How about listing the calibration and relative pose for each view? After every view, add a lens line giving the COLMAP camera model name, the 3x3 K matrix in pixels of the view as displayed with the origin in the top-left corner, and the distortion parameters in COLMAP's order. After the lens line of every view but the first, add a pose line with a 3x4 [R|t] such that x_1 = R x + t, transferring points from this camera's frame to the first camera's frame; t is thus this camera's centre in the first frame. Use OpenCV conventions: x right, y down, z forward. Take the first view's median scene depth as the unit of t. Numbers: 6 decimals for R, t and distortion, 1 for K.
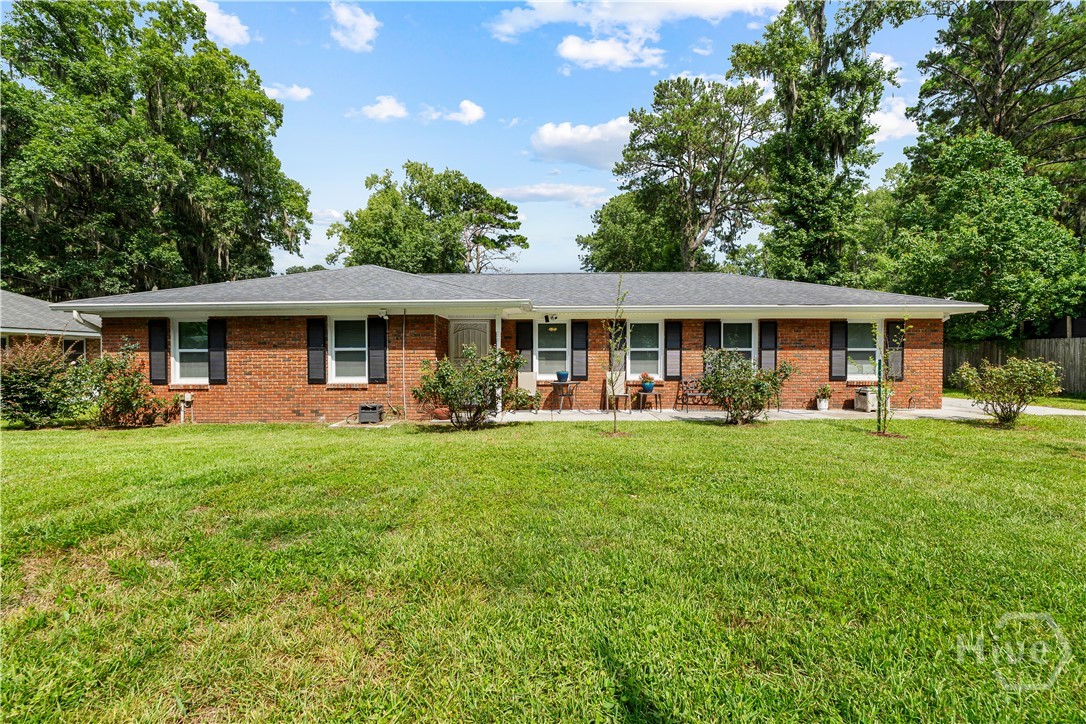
lens RADIAL K [[492.5, 0, 541.4], [0, 492.5, 384.7], [0, 0, 1]] dist [-0.004398, -0.000338]
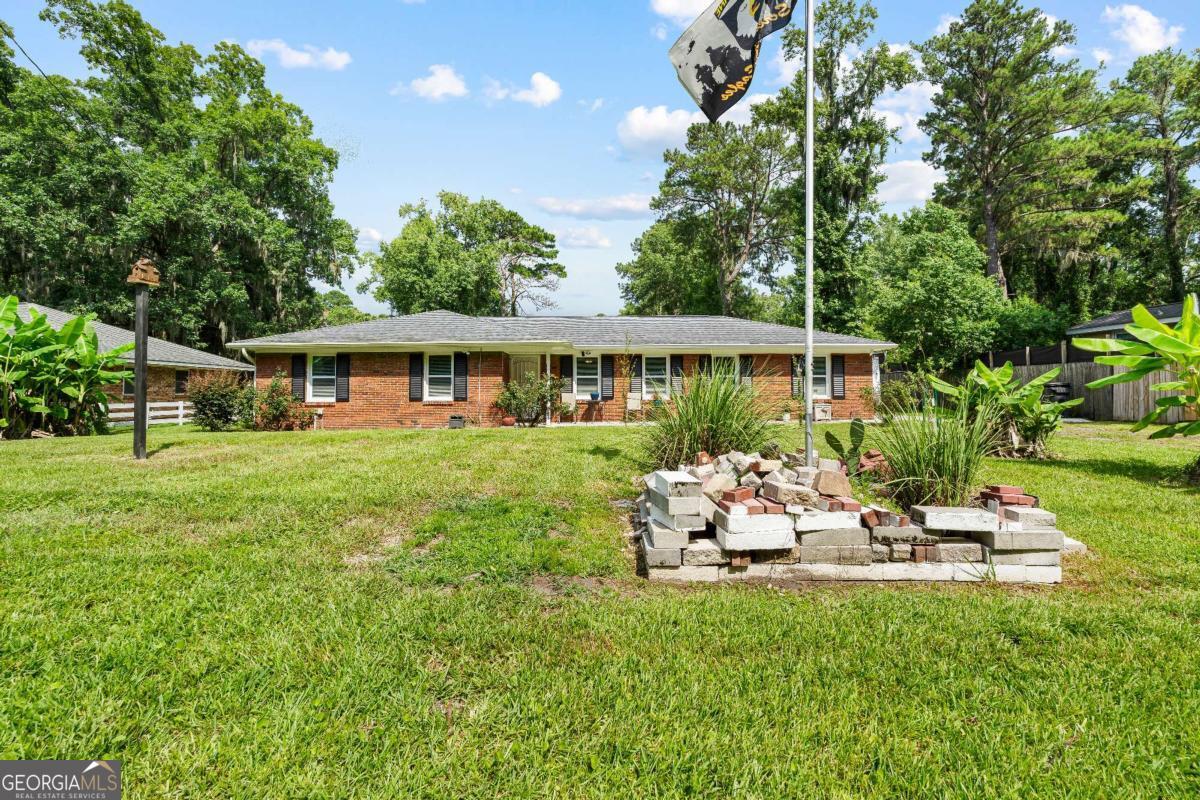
lens RADIAL K [[566.2, 0, 595.6], [0, 566.2, 399.6], [0, 0, 1]] dist [-0.003715, -0.000569]
pose [[0.999623, -0.002589, 0.027325, 0.001190], [0.003749, 0.999089, -0.042514, 0.022427], [-0.027190, 0.042601, 0.998722, -0.212147]]
